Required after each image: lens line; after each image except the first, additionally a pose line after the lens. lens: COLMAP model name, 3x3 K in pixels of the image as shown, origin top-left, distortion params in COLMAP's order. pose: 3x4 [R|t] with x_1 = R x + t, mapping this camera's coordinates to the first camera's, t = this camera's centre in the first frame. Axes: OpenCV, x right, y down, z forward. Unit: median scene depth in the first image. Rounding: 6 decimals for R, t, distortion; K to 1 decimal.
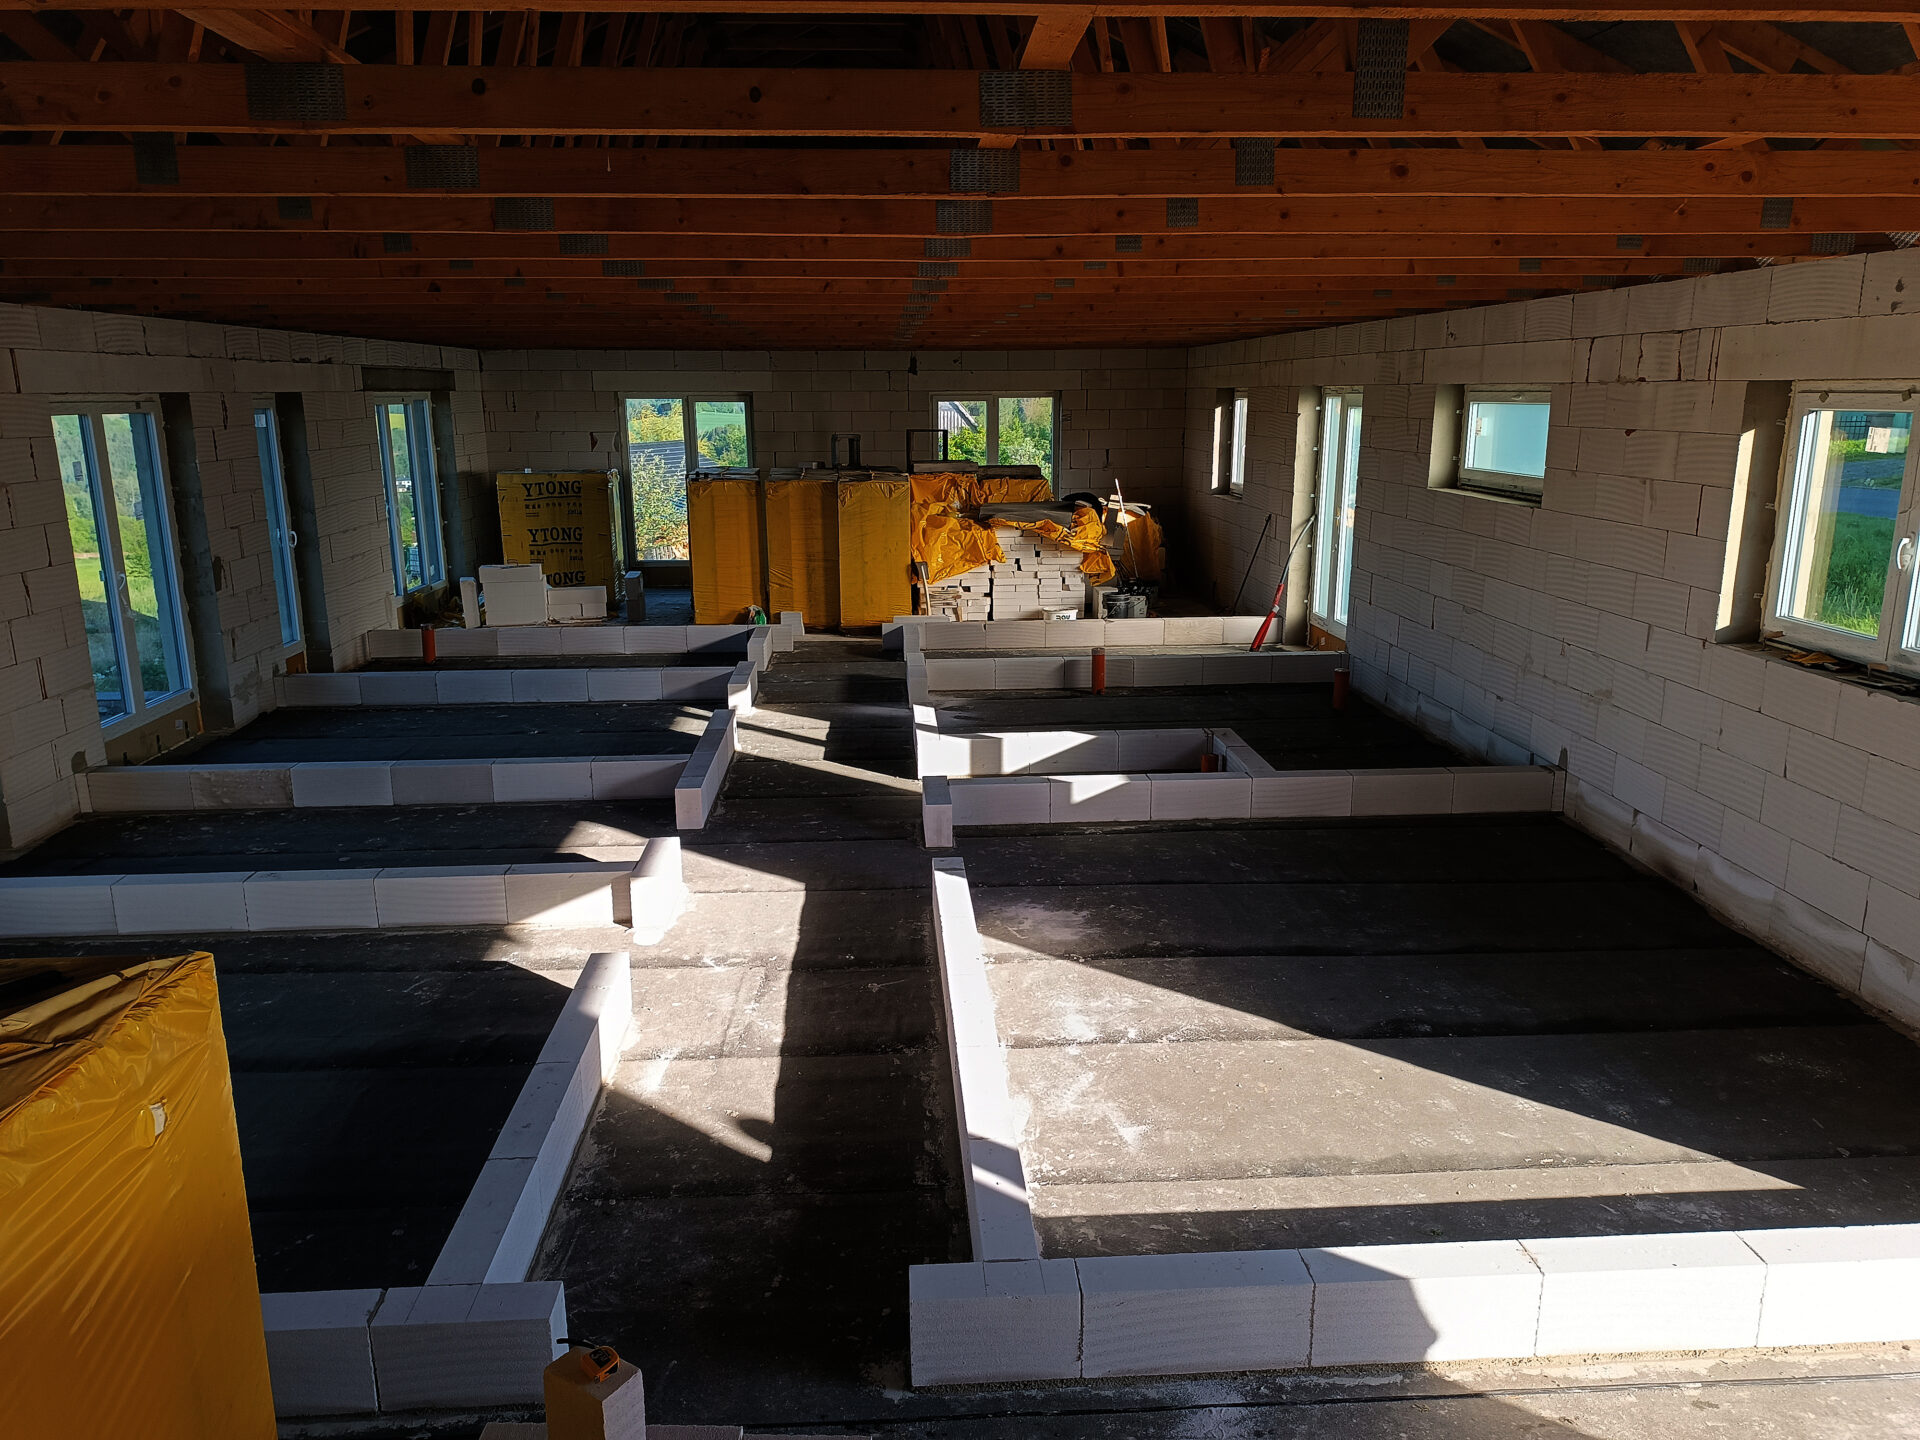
lens RADIAL K [[1361.8, 0, 986.0], [0, 1361.8, 711.9], [0, 0, 1]] dist [0.051600, -0.048445]
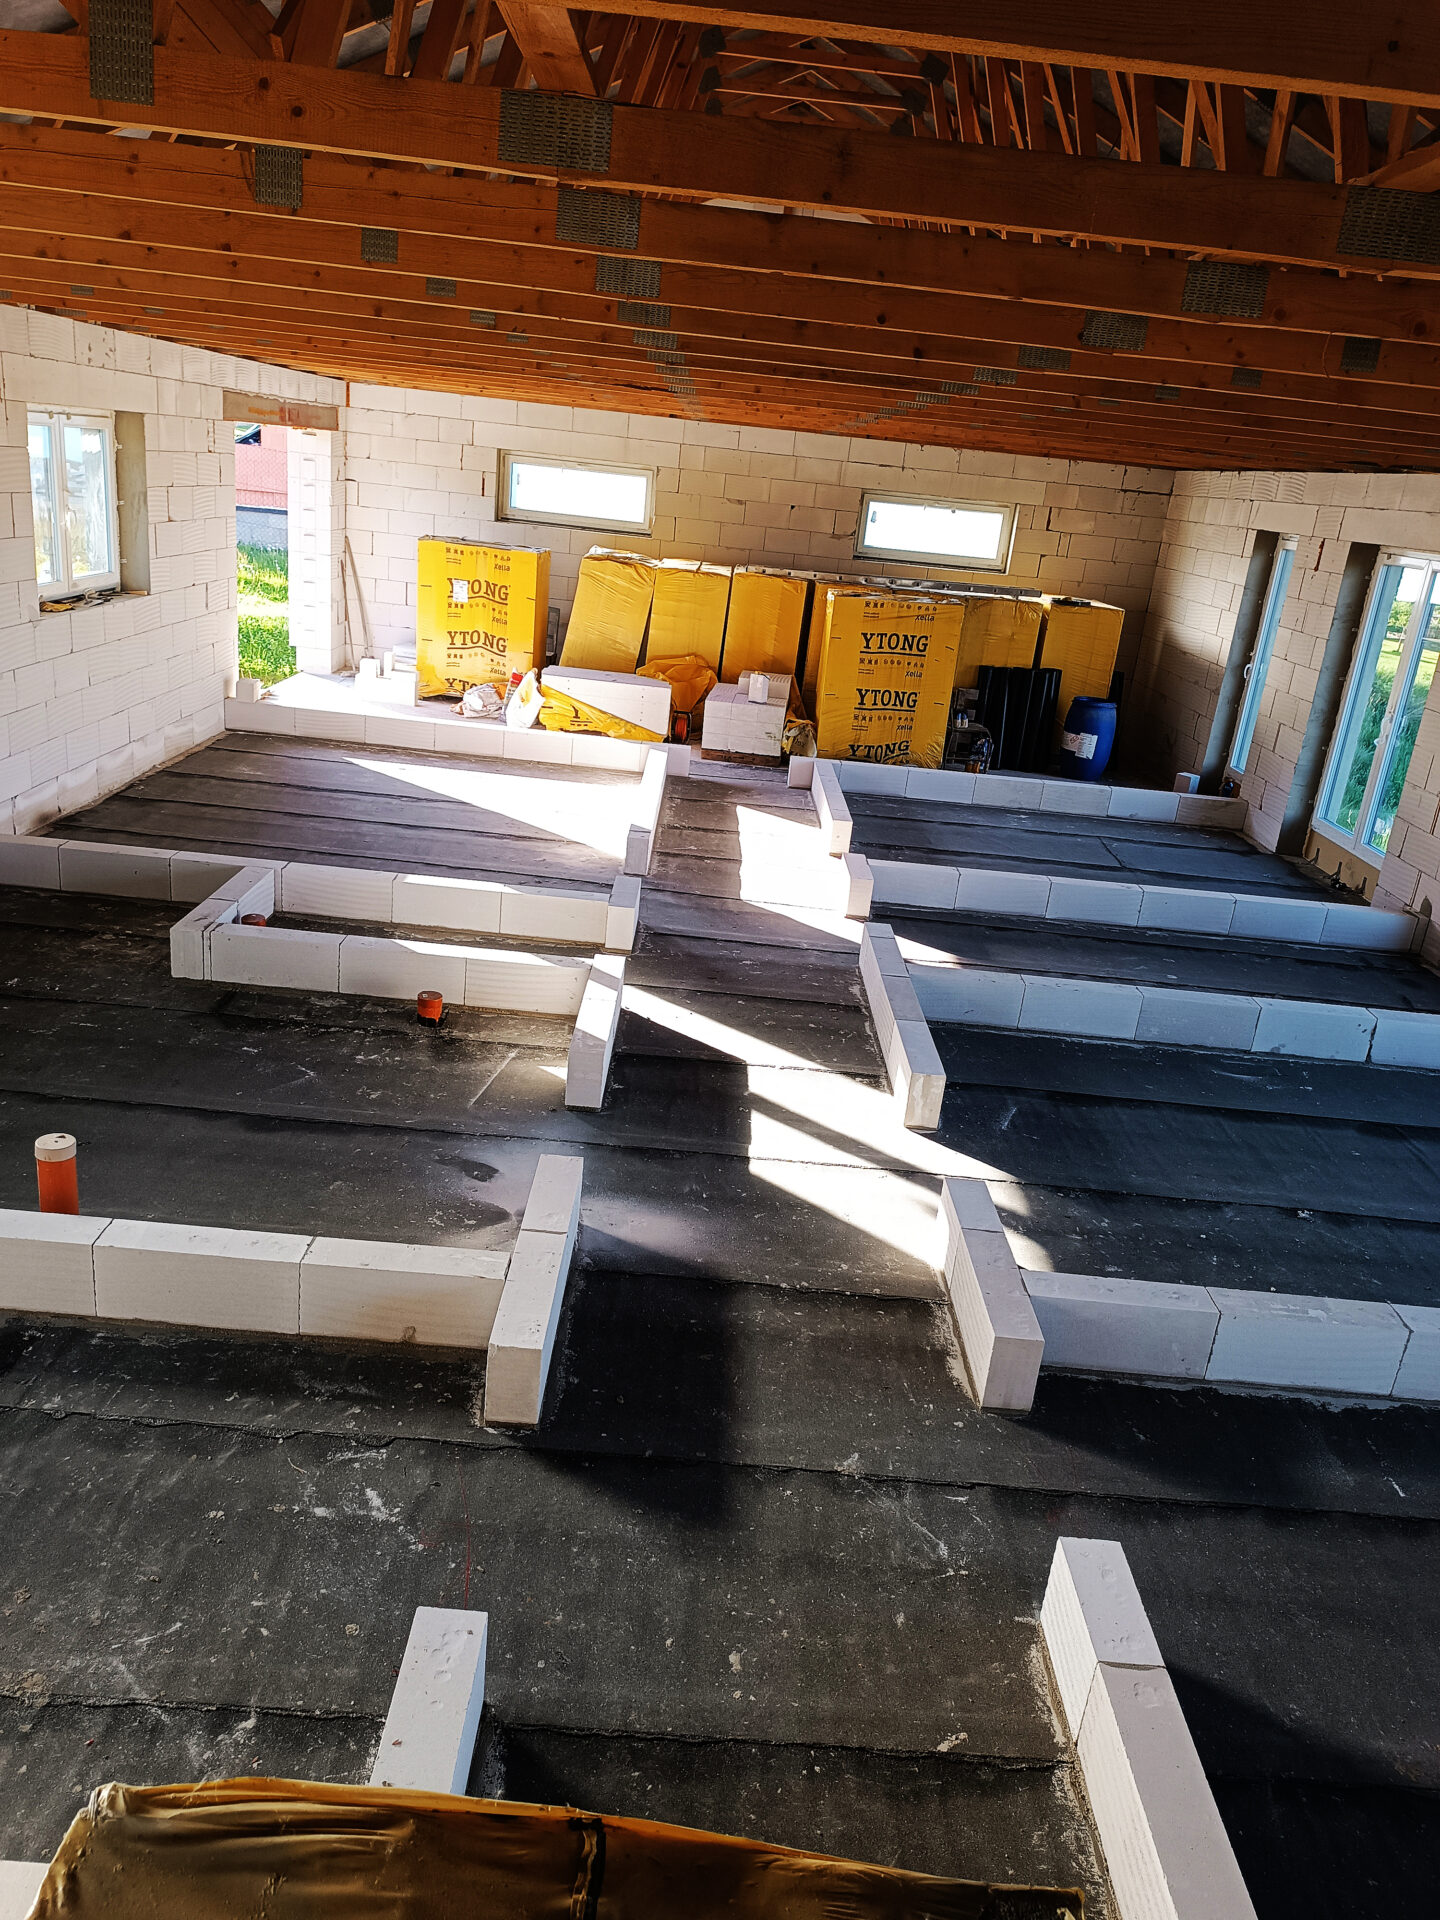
lens RADIAL K [[1361.8, 0, 719.0], [0, 1361.8, 965.5], [0, 0, 1]] dist [0.051600, -0.048445]
pose [[-0.993900, -0.104083, 0.036463, -0.133165], [-0.067485, 0.835478, 0.545365, -0.405915], [-0.087227, 0.539578, -0.837405, 1.718502]]
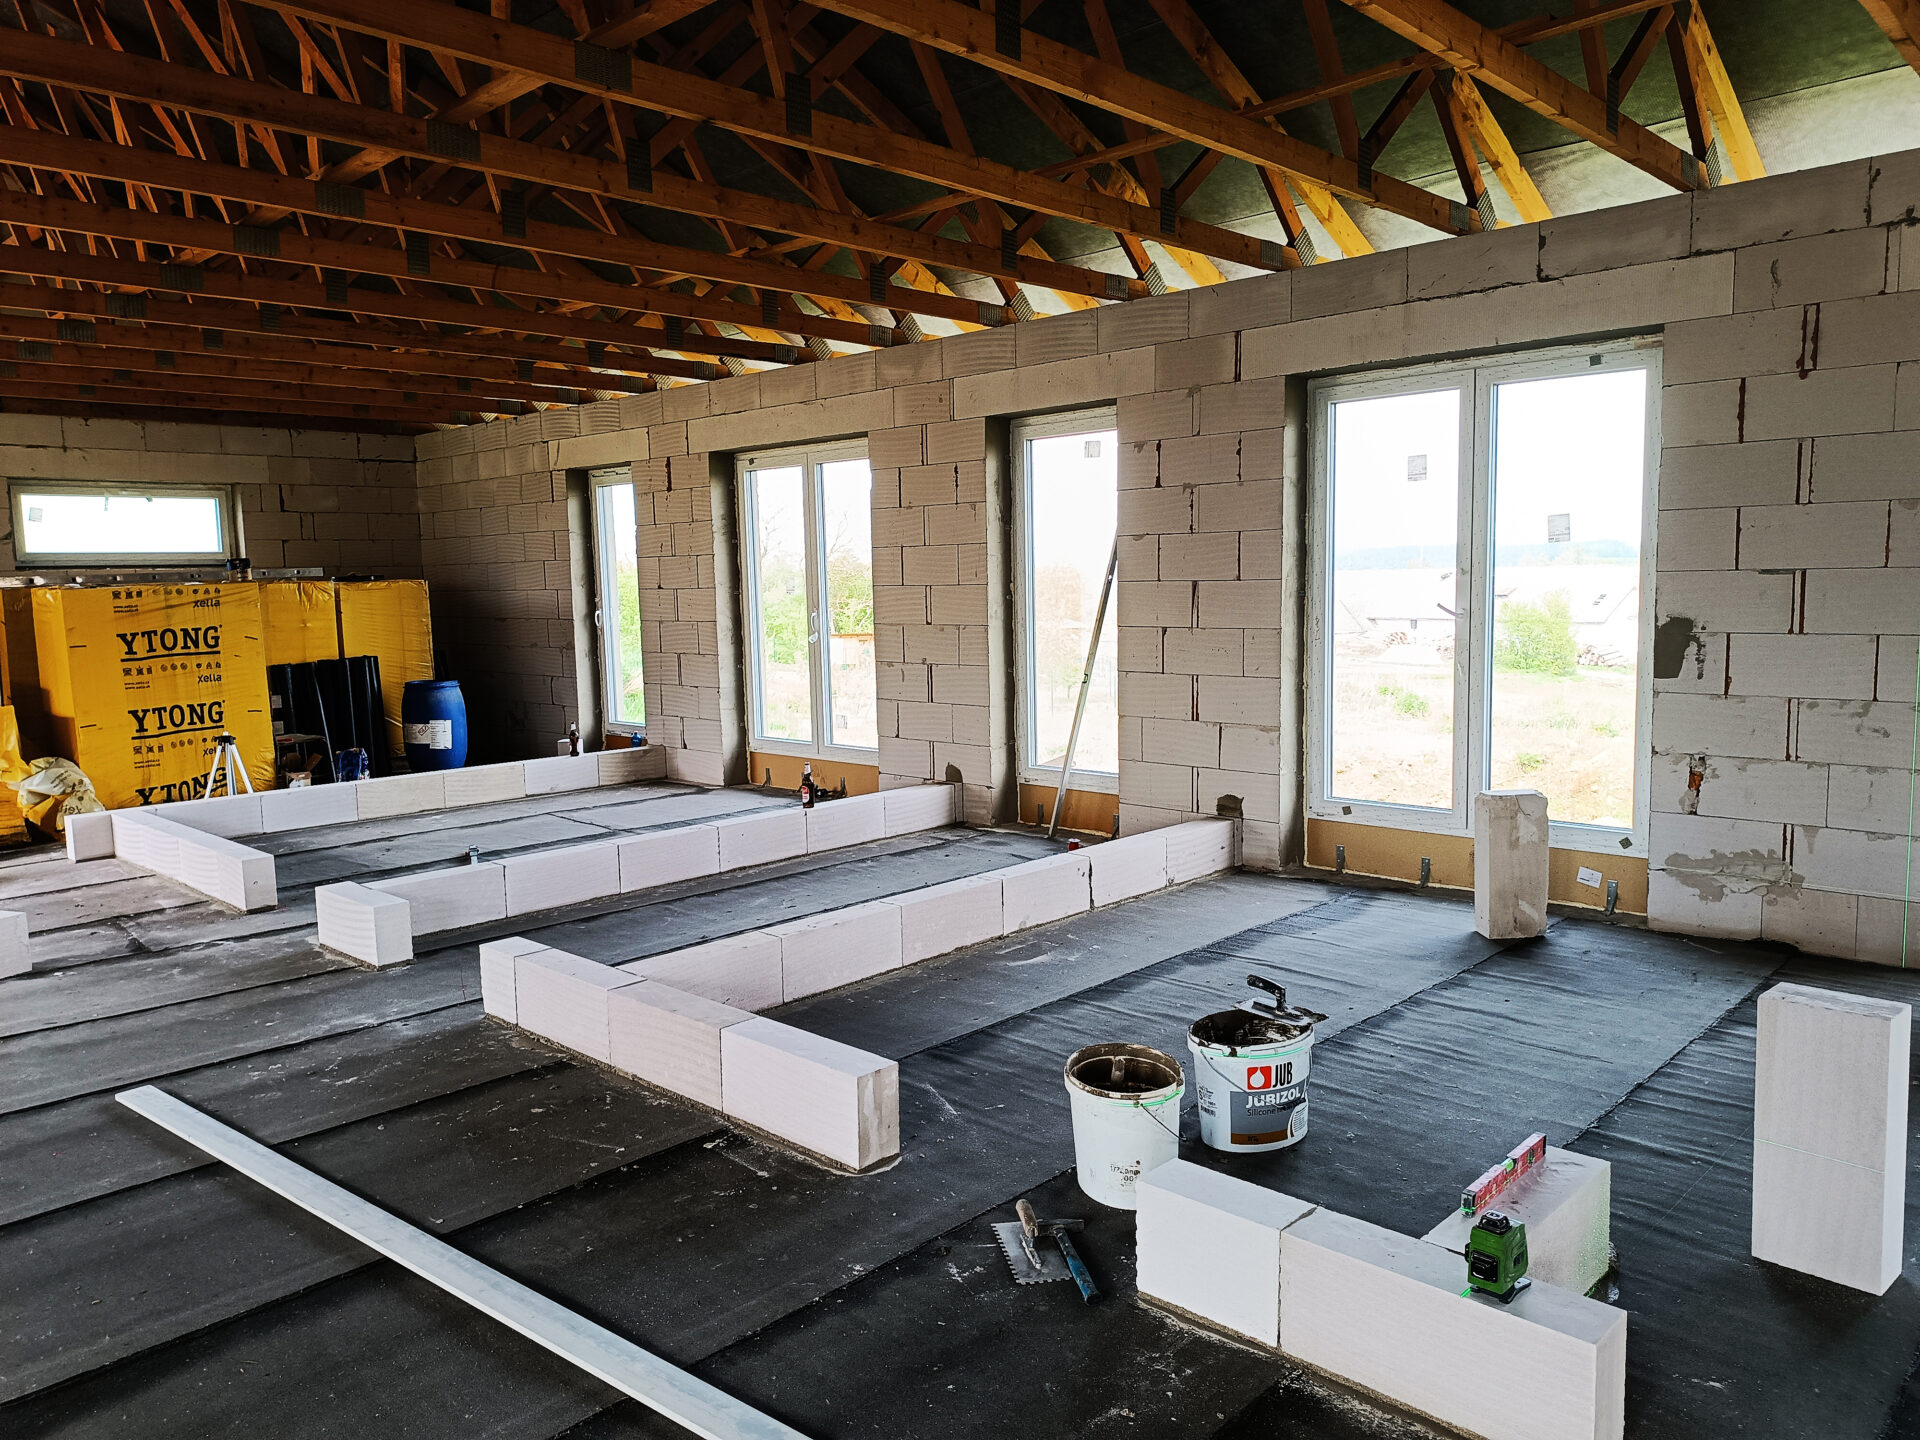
lens RADIAL K [[1361.8, 0, 950.5], [0, 1361.8, 745.2], [0, 0, 1]] dist [0.051600, -0.048445]
pose [[-0.740419, 0.112184, -0.662718, 0.041964], [-0.122027, 0.947153, 0.296666, -0.221451], [0.660976, 0.300527, -0.687600, 1.446627]]
